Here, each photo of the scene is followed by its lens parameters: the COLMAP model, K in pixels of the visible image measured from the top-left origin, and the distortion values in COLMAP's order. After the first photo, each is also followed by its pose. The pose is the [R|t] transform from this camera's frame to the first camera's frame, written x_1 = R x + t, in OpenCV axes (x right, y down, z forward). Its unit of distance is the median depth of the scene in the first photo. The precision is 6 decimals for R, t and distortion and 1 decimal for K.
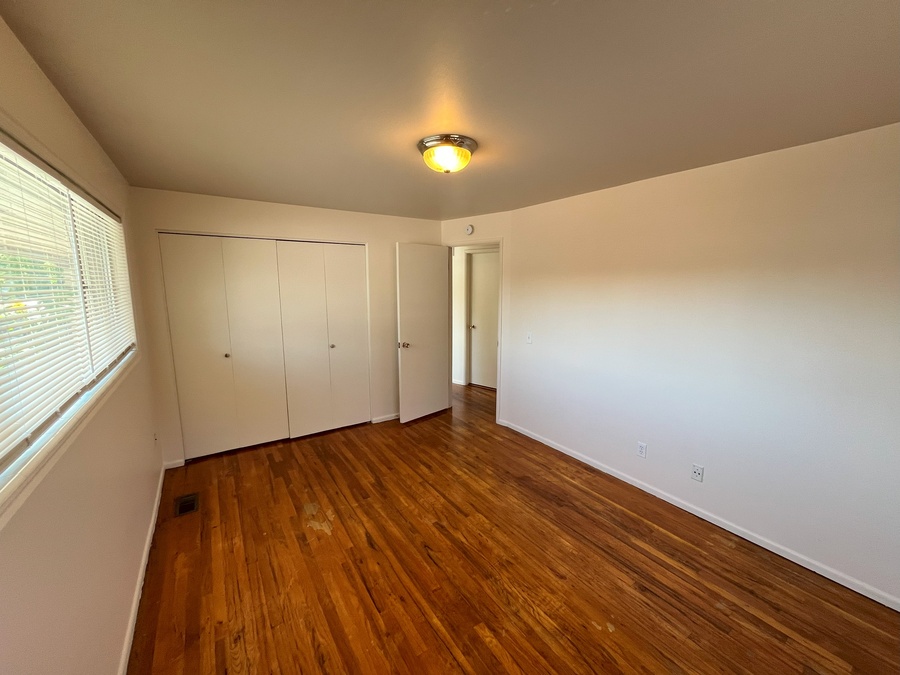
lens RADIAL K [[364.1, 0, 449.9], [0, 364.1, 335.2], [0, 0, 1]] dist [-0.000927, -0.000267]
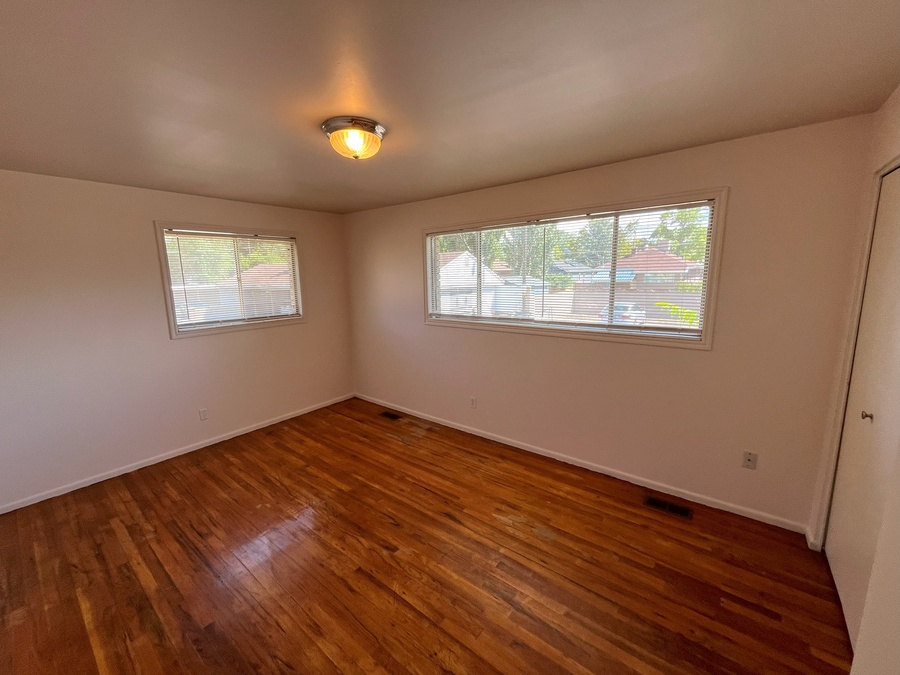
lens RADIAL K [[364.1, 0, 446.5], [0, 364.1, 340.5], [0, 0, 1]] dist [-0.000927, -0.000267]
pose [[-0.955223, 0.071454, -0.287128, 0.060776], [-0.021368, 0.951210, 0.307804, -0.241978], [0.295113, 0.300157, -0.907091, 1.747657]]
